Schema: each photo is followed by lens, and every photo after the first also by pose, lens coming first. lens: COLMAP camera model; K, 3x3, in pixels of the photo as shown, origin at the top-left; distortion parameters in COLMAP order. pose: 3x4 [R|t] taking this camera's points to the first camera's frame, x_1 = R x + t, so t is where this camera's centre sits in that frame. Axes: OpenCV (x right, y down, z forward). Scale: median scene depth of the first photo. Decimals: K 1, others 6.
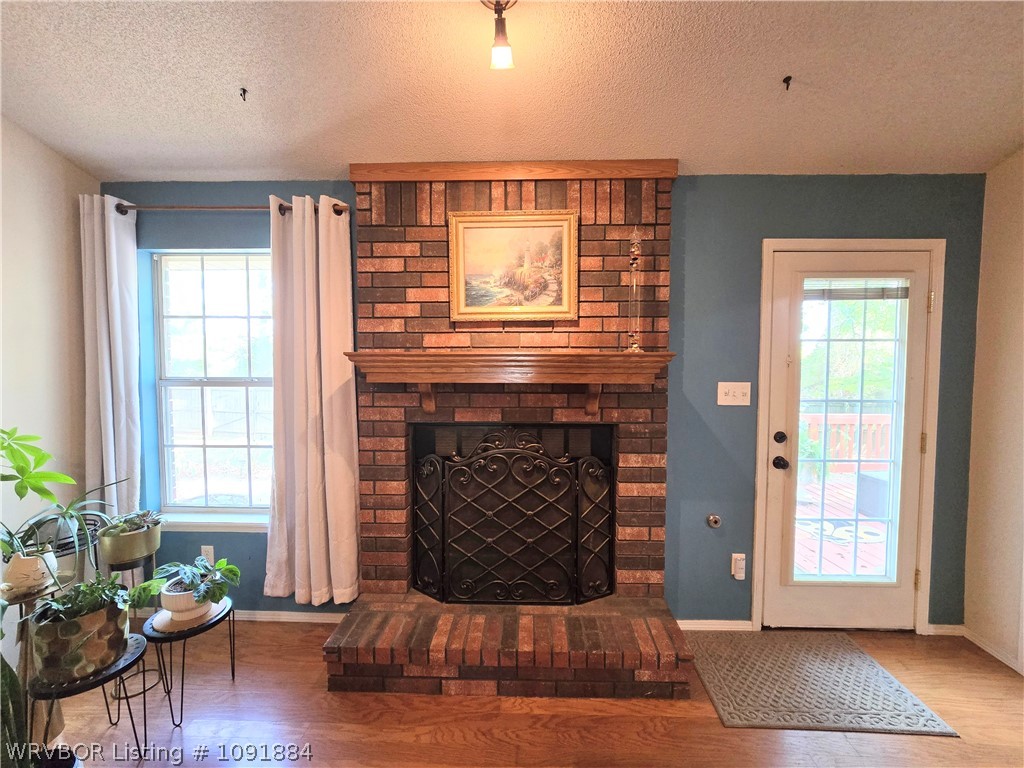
lens RADIAL K [[420.0, 0, 519.7], [0, 420.0, 385.6], [0, 0, 1]] dist [-0.003835, 0.000188]
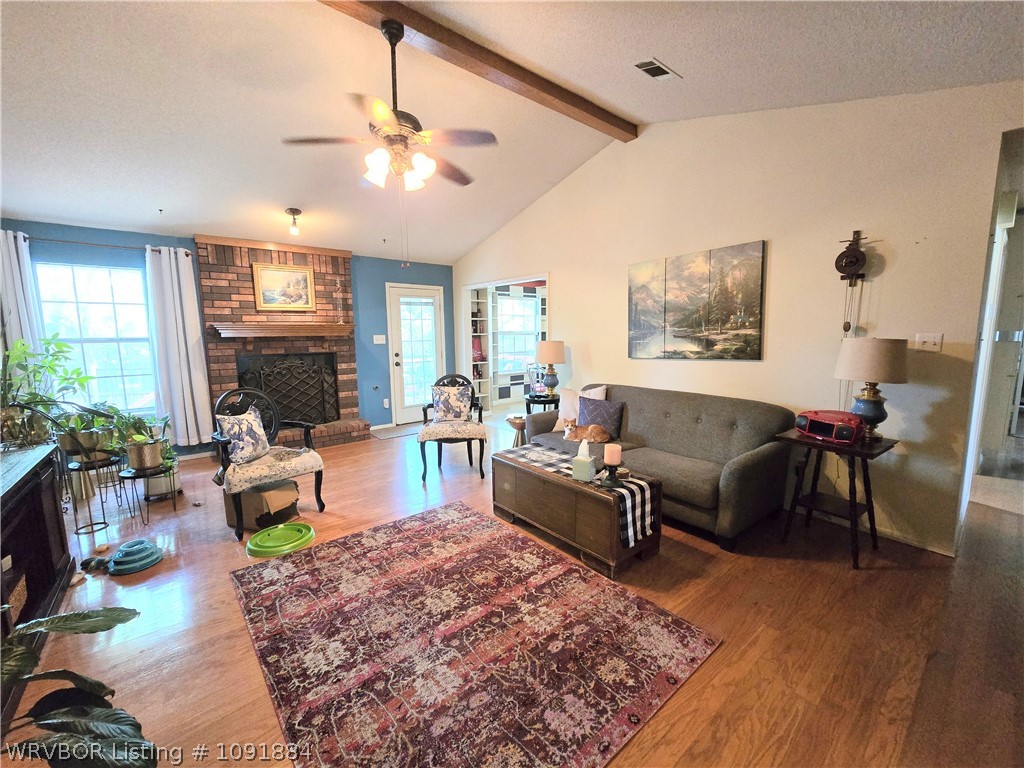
lens RADIAL K [[420.0, 0, 520.3], [0, 420.0, 383.1], [0, 0, 1]] dist [-0.003835, 0.000188]
pose [[0.748388, -0.090267, 0.657090, -0.623270], [0.046967, 0.995421, 0.083252, 0.119108], [-0.661596, -0.031443, 0.749201, -1.664097]]
